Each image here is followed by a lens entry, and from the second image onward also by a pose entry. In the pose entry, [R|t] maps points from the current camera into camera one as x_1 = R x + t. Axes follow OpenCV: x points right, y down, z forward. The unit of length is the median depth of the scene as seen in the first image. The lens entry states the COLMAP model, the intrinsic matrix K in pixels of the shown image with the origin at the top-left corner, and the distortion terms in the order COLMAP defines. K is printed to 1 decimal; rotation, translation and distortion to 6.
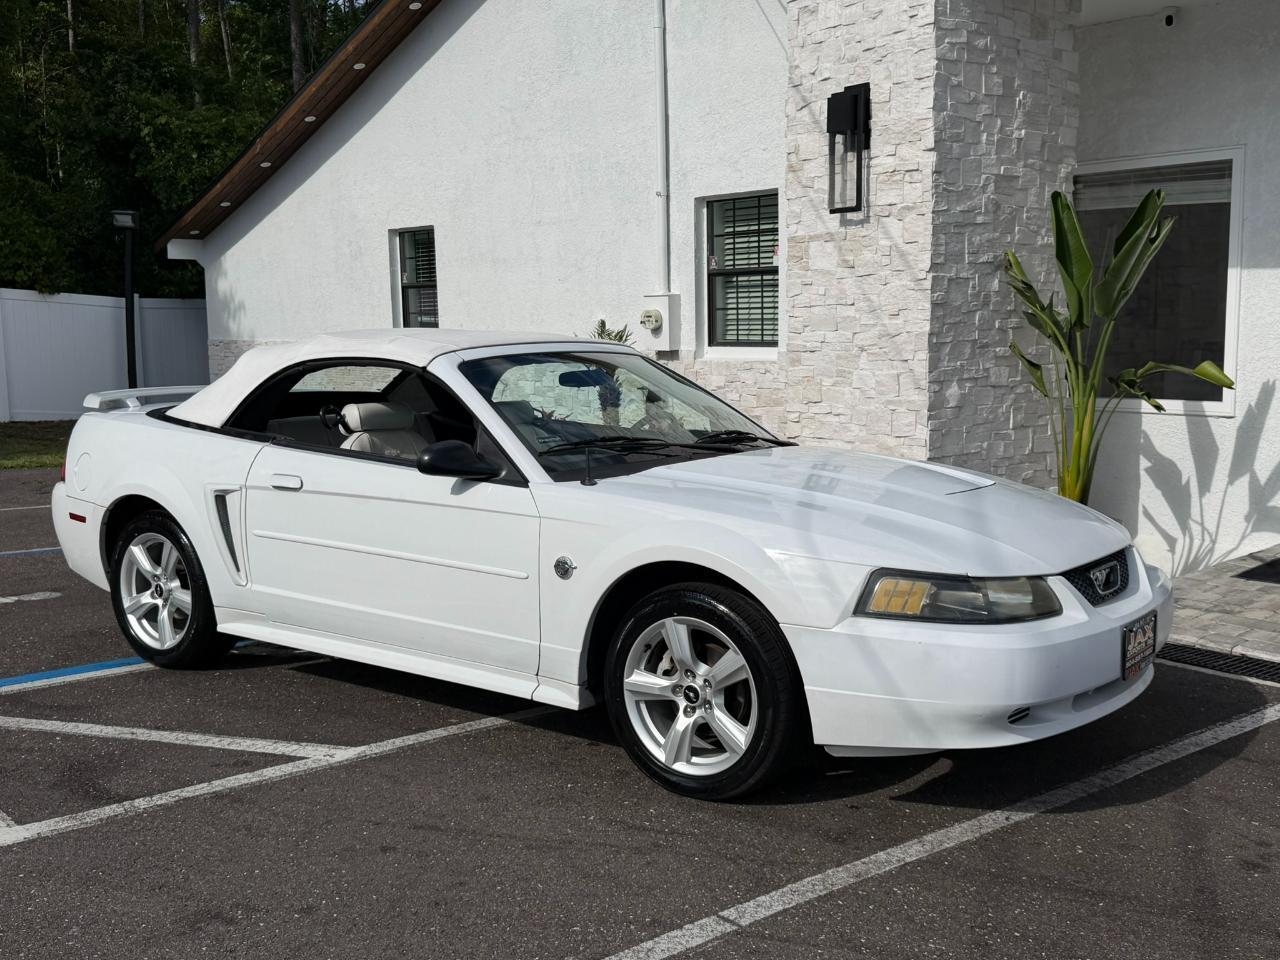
lens RADIAL K [[1339.6, 0, 640.0], [0, 1339.6, 480.0], [0, 0, 1]] dist [0.191048, -0.453053]
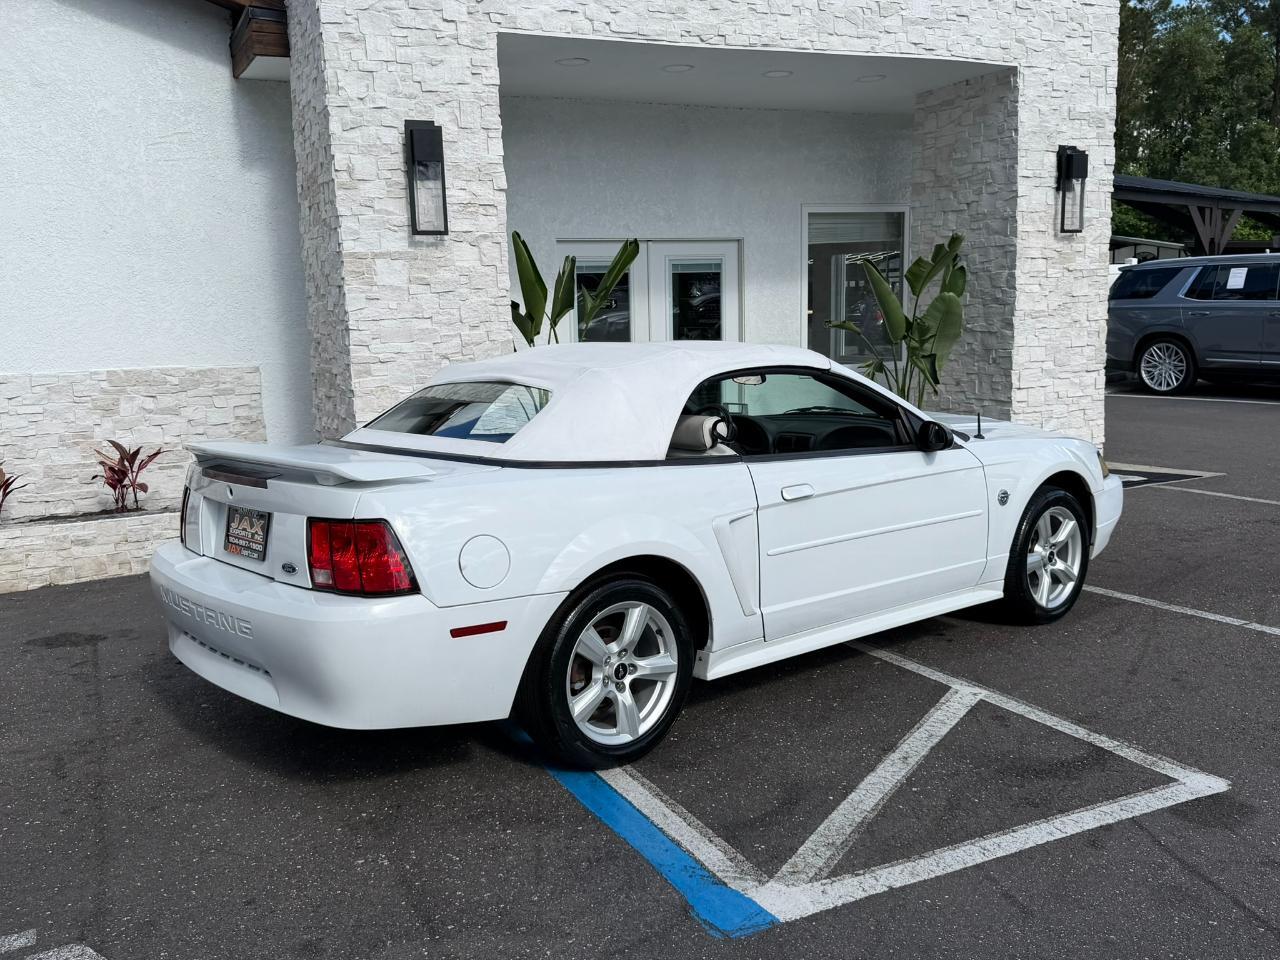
lens RADIAL K [[1182.9, 0, 623.7], [0, 1182.9, 477.7], [0, 0, 1]] dist [0.167531, -0.390179]
pose [[0.234977, -0.135933, 0.962449, -0.798422], [0.139514, 0.984637, 0.105005, -0.083510], [-0.961936, 0.109601, 0.250331, 0.633800]]
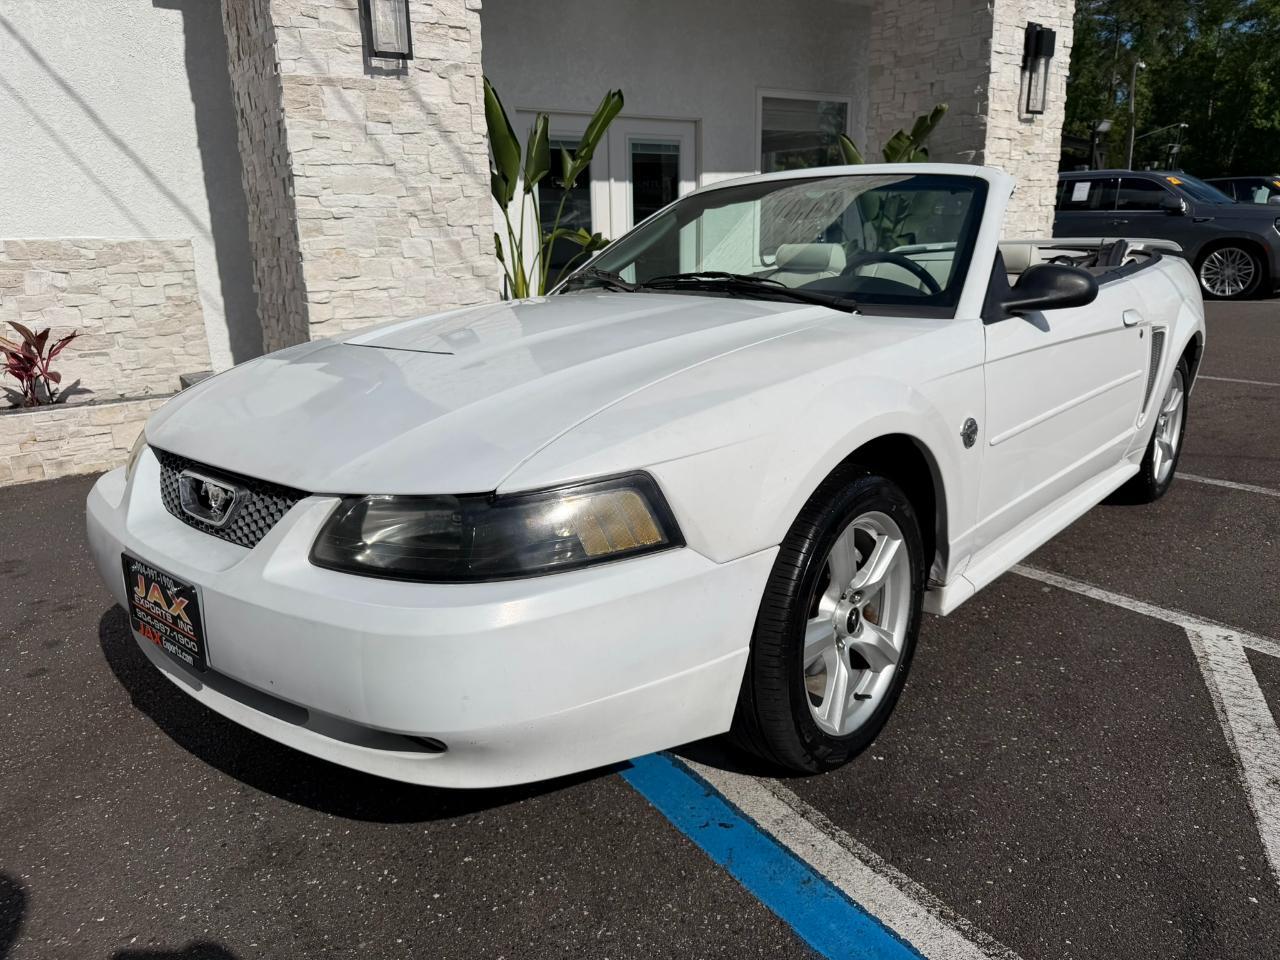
lens RADIAL K [[914.4, 0, 636.8], [0, 914.4, 478.3], [0, 0, 1]] dist [-0.000909, -0.004252]
pose [[0.108833, -0.247547, 0.962744, -0.496806], [0.135839, 0.963115, 0.232286, -0.047630], [-0.984735, 0.105498, 0.138446, 0.797283]]
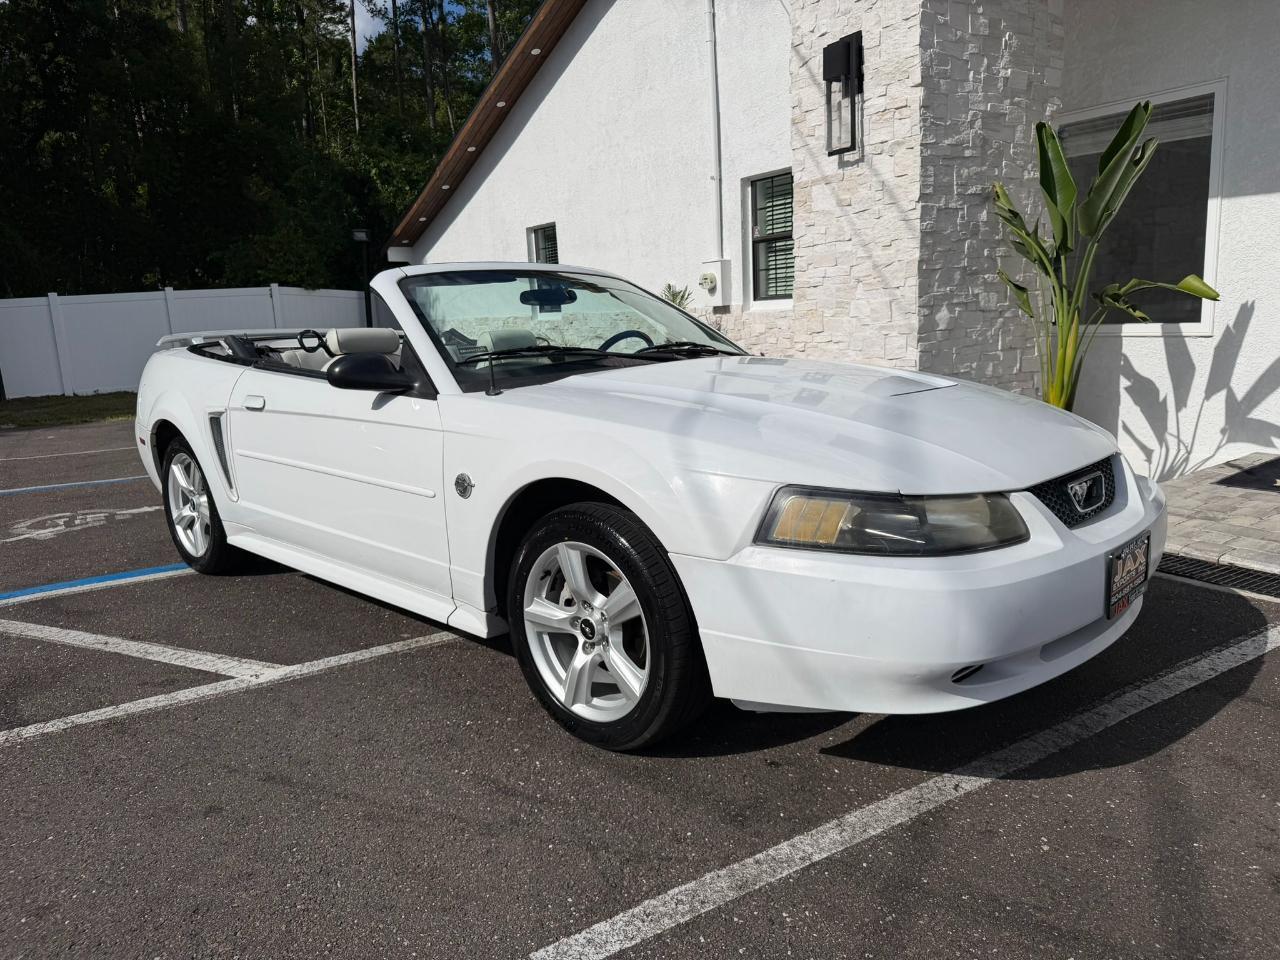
lens RADIAL K [[900.4, 0, 639.9], [0, 900.4, 466.7], [0, 0, 1]] dist [0.075992, -0.139322]
pose [[0.991597, -0.009736, -0.128997, 0.084068], [0.016602, 0.998496, 0.052256, 0.013453], [0.128295, -0.053958, 0.990267, 0.244249]]
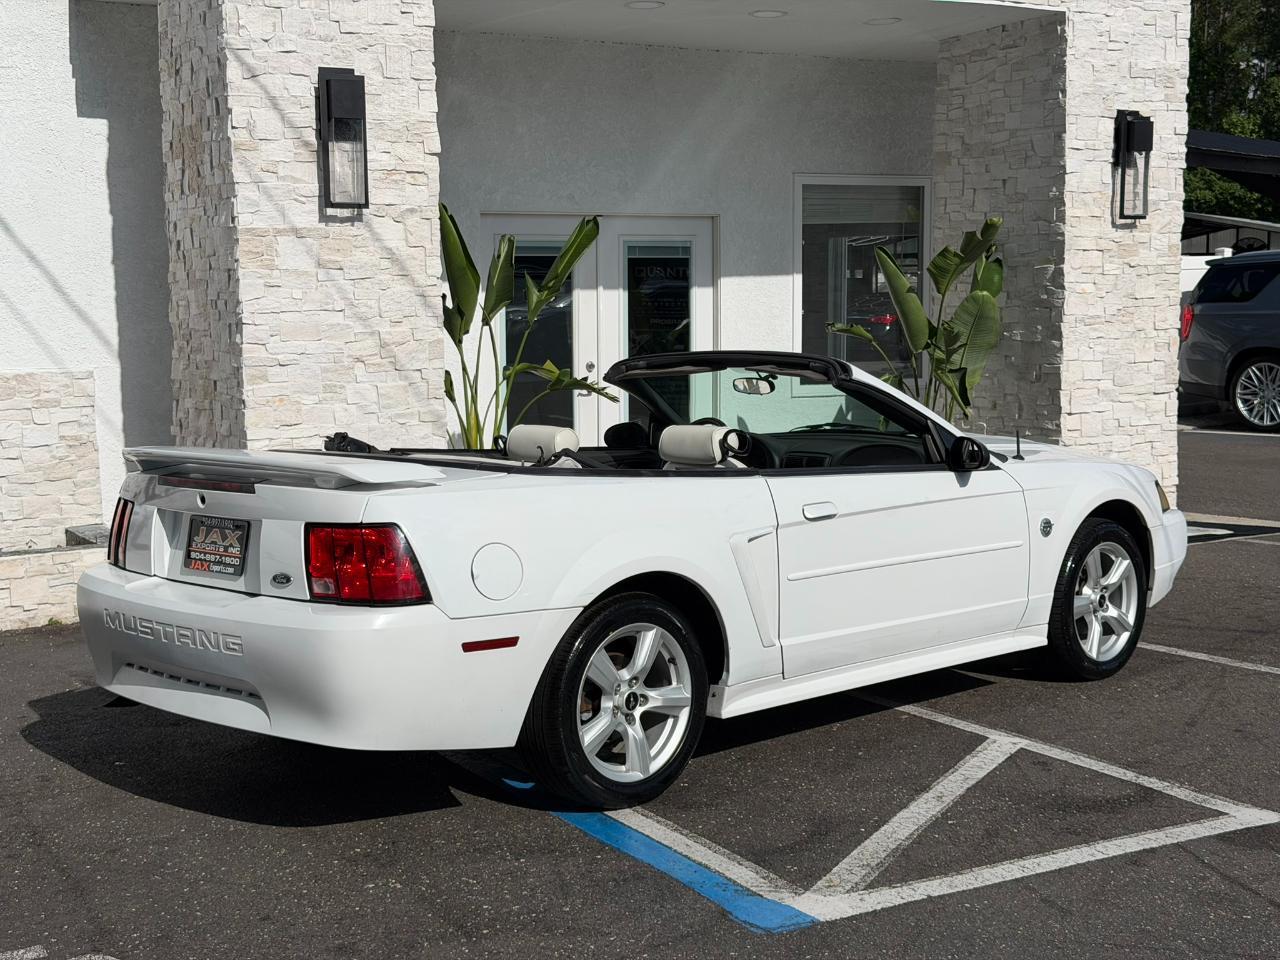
lens RADIAL K [[1795.6, 0, 634.0], [0, 1795.6, 452.3], [0, 0, 1]] dist [0.116161, -0.041231]
pose [[0.162998, -0.077051, 0.983613, -1.017849], [0.124880, 0.990539, 0.056899, -0.083871], [-0.978691, 0.113559, 0.171078, 0.640739]]
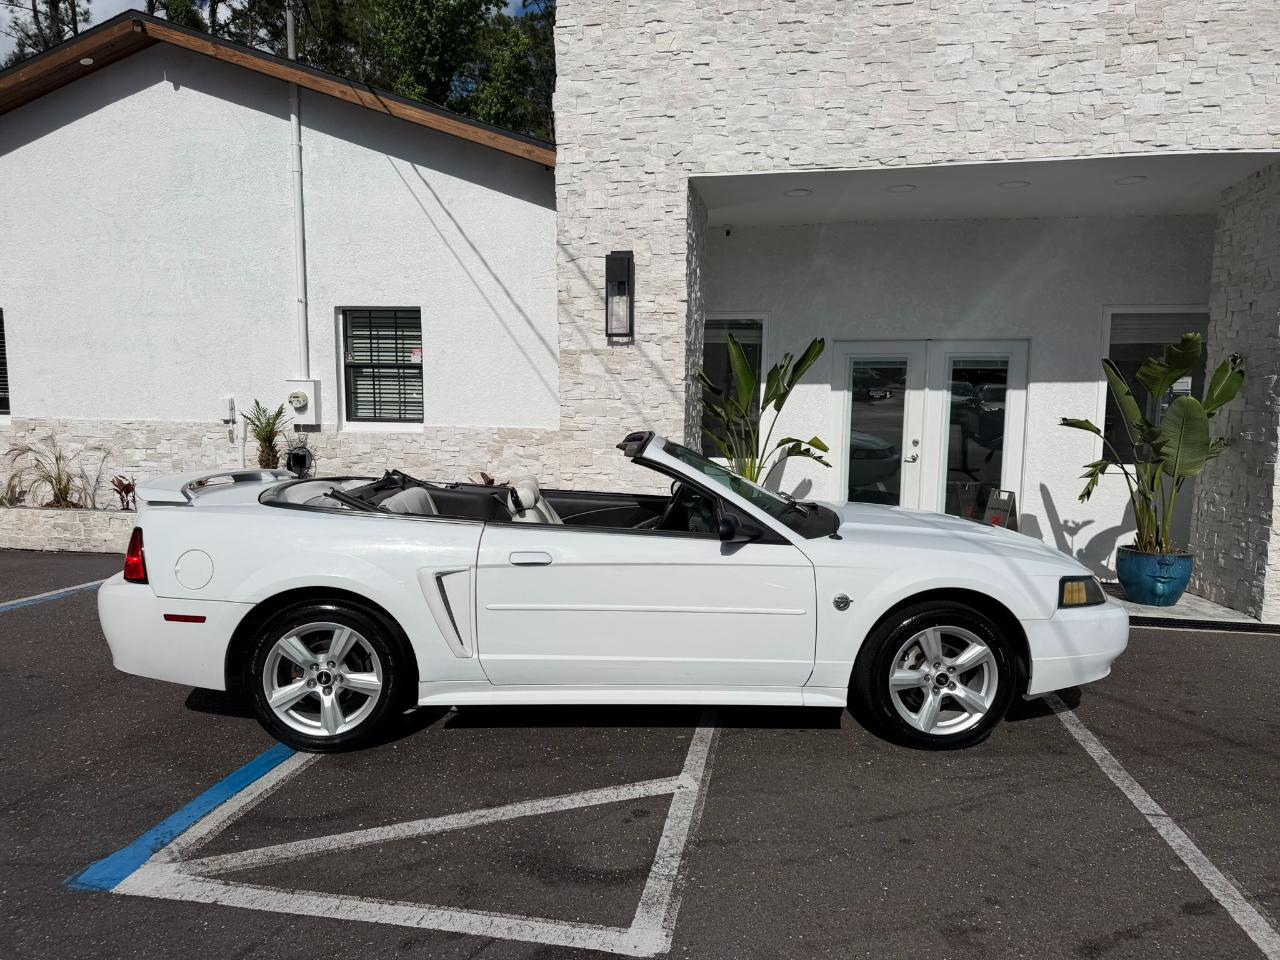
lens RADIAL K [[890.6, 0, 627.8], [0, 890.6, 486.0], [0, 0, 1]] dist [0.072461, -0.103343]
pose [[0.769798, -0.045665, 0.636652, -0.469522], [0.056166, 0.998415, 0.003700, -0.040344], [-0.635812, 0.032911, 0.771142, 0.261880]]
